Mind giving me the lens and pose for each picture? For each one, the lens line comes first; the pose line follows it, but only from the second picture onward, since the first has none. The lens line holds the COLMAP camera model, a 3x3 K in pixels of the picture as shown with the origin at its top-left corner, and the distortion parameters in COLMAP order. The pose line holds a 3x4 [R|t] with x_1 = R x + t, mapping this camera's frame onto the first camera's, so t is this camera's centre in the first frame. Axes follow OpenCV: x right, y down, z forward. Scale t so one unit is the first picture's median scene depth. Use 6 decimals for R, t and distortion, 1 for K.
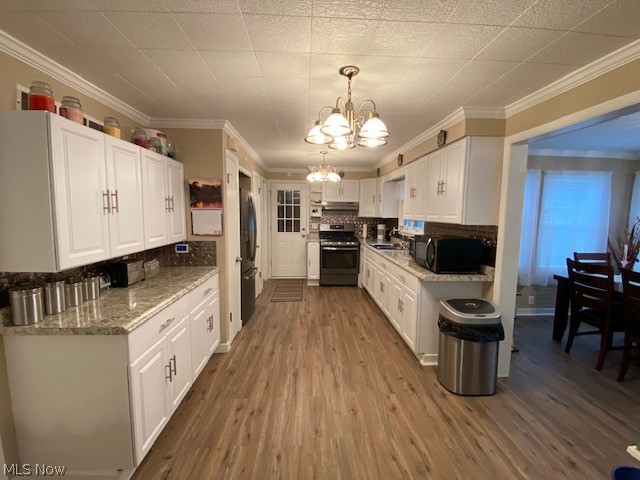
lens RADIAL K [[292.6, 0, 320.9], [0, 292.6, 242.0], [0, 0, 1]] dist [0.001217, -0.000047]
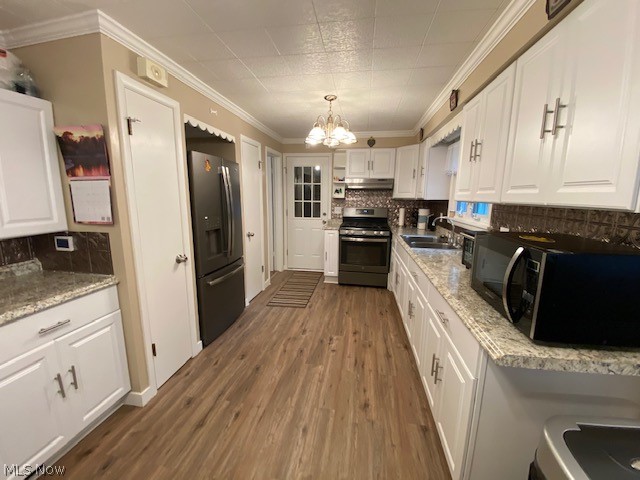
lens RADIAL K [[258.9, 0, 320.0], [0, 258.9, 240.0], [0, 0, 1]] dist [0.046317, -0.034140]
pose [[0.976799, 0.035648, -0.211169, 0.106029], [-0.022406, 0.997648, 0.064774, -0.020476], [0.212982, -0.058539, 0.975301, 0.340317]]
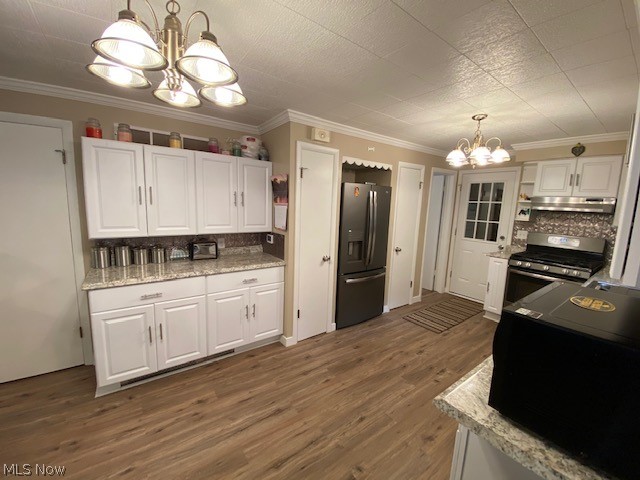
lens RADIAL K [[258.9, 0, 320.0], [0, 258.9, 240.0], [0, 0, 1]] dist [0.046317, -0.034140]
pose [[0.540981, 0.128696, -0.831130, 0.276925], [-0.118278, 0.990044, 0.076316, -0.043254], [0.832676, 0.057018, 0.550817, 0.363747]]
